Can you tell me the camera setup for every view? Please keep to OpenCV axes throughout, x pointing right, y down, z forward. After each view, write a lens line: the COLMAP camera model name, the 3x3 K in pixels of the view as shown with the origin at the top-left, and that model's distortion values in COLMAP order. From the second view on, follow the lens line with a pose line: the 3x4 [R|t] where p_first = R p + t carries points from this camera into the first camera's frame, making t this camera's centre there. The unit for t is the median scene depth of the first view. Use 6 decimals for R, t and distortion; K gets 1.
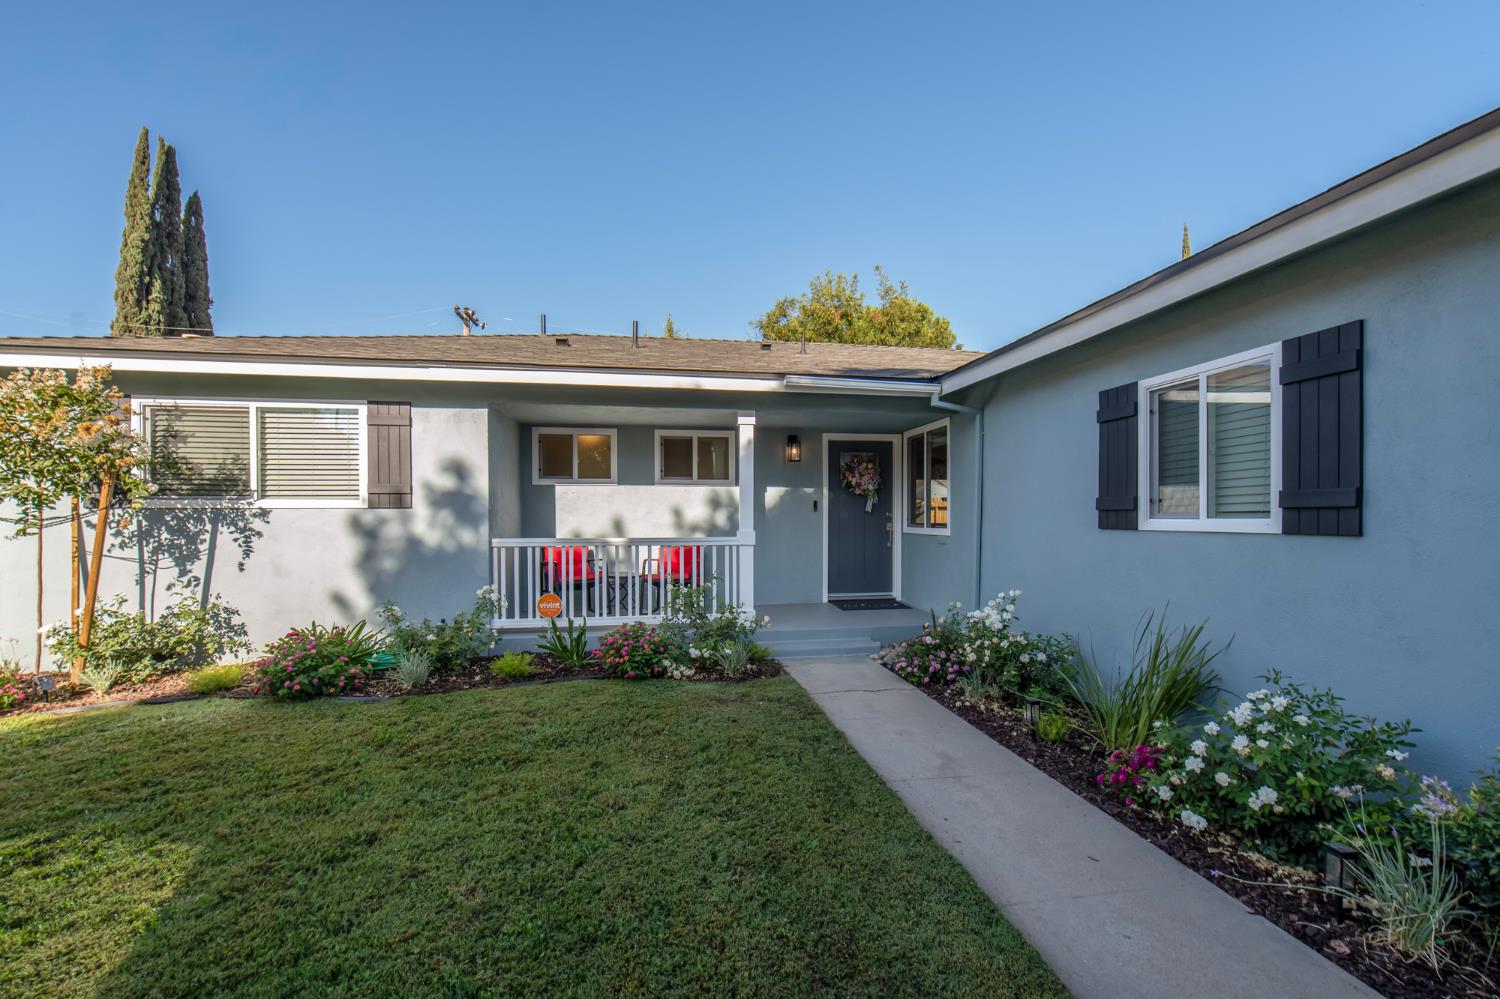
lens RADIAL K [[612.2, 0, 761.6], [0, 612.2, 526.8], [0, 0, 1]] dist [-0.020039, -0.000876]
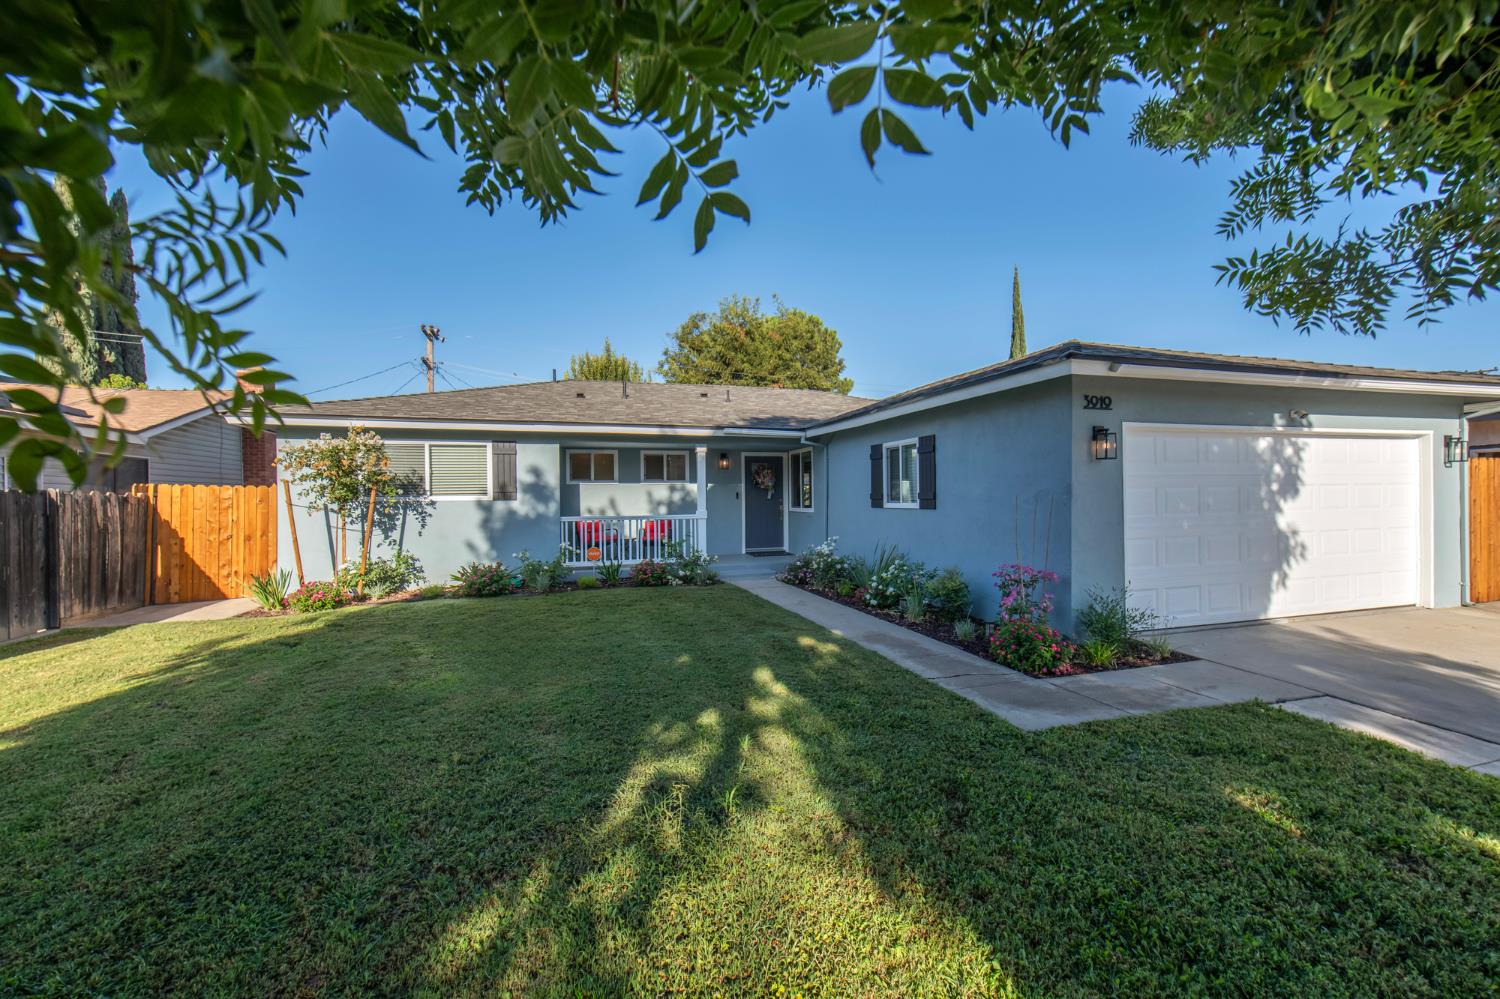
lens RADIAL K [[612.2, 0, 736.6], [0, 612.2, 500.0], [0, 0, 1]] dist [-0.020039, -0.000876]
pose [[0.993045, -0.008718, 0.117408, -0.149103], [0.010560, 0.999831, -0.015080, 0.003296], [-0.117257, 0.016215, 0.992969, -0.891990]]
